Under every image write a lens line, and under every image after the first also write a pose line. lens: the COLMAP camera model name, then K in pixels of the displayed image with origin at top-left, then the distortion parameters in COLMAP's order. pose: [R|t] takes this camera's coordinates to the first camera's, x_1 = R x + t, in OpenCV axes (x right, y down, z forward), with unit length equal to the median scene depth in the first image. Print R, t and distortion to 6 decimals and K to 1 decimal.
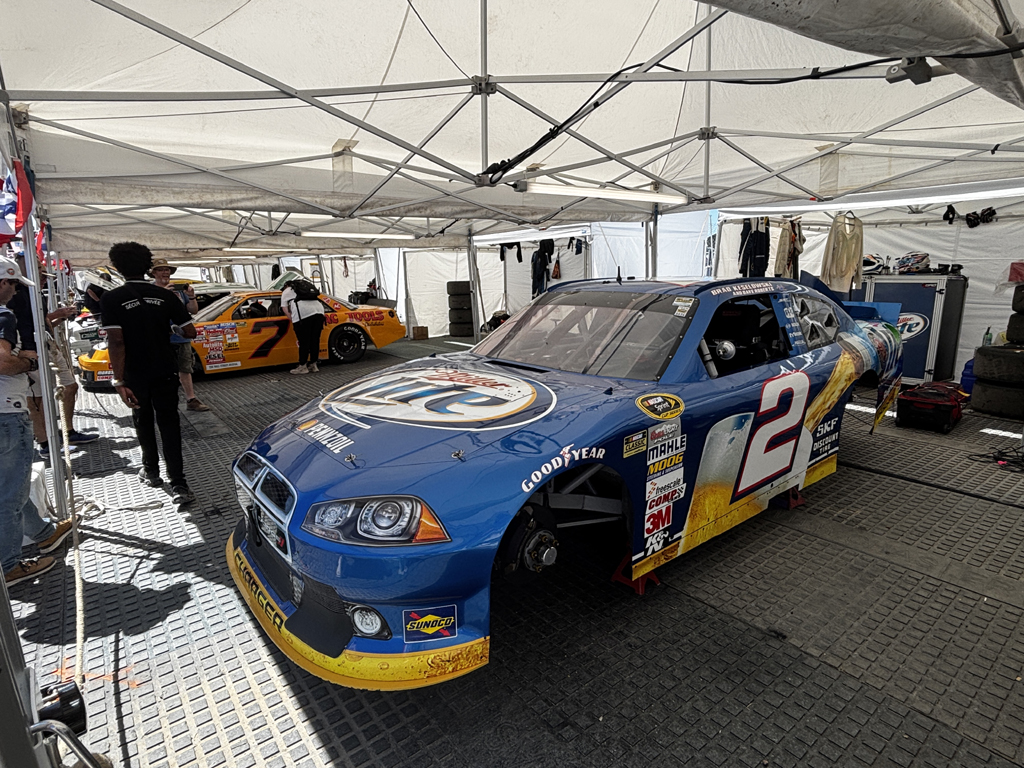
lens RADIAL K [[529.4, 0, 509.9], [0, 529.4, 380.5], [0, 0, 1]] dist [-0.032331, 0.002910]
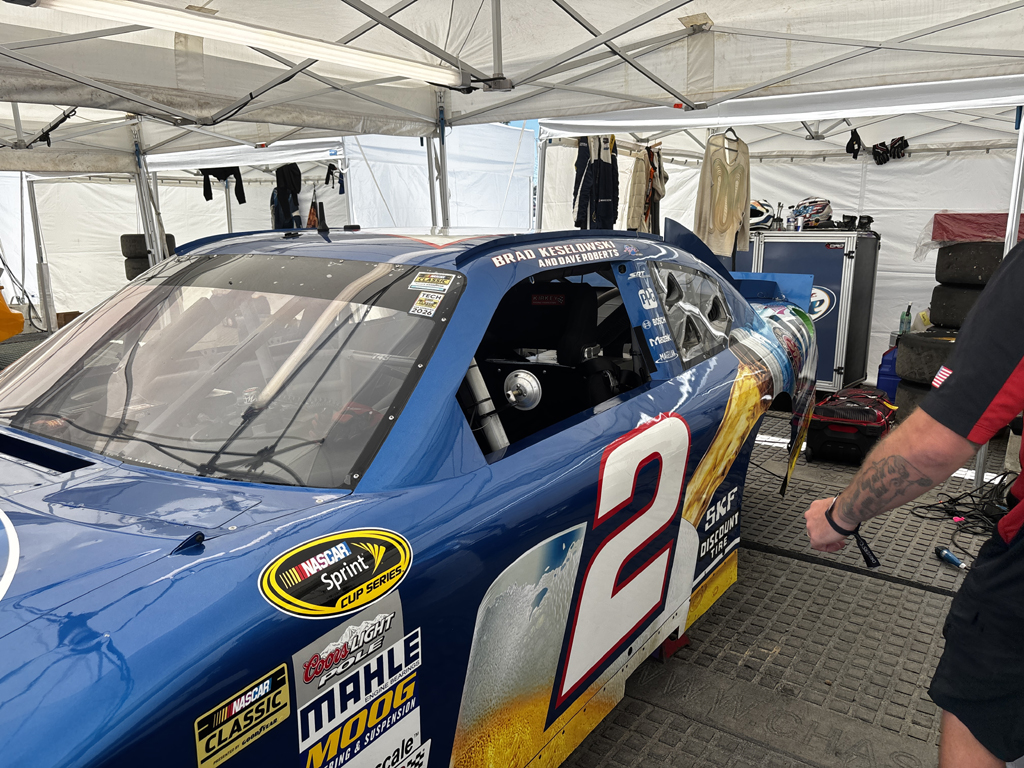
lens RADIAL K [[766.6, 0, 509.3], [0, 766.6, 391.2], [0, 0, 1]] dist [-0.008446, 0.008667]
pose [[0.953499, -0.047664, 0.297604, 0.131195], [0.043883, 0.998849, 0.019375, -0.044972], [-0.298185, -0.005414, 0.954493, 0.242228]]
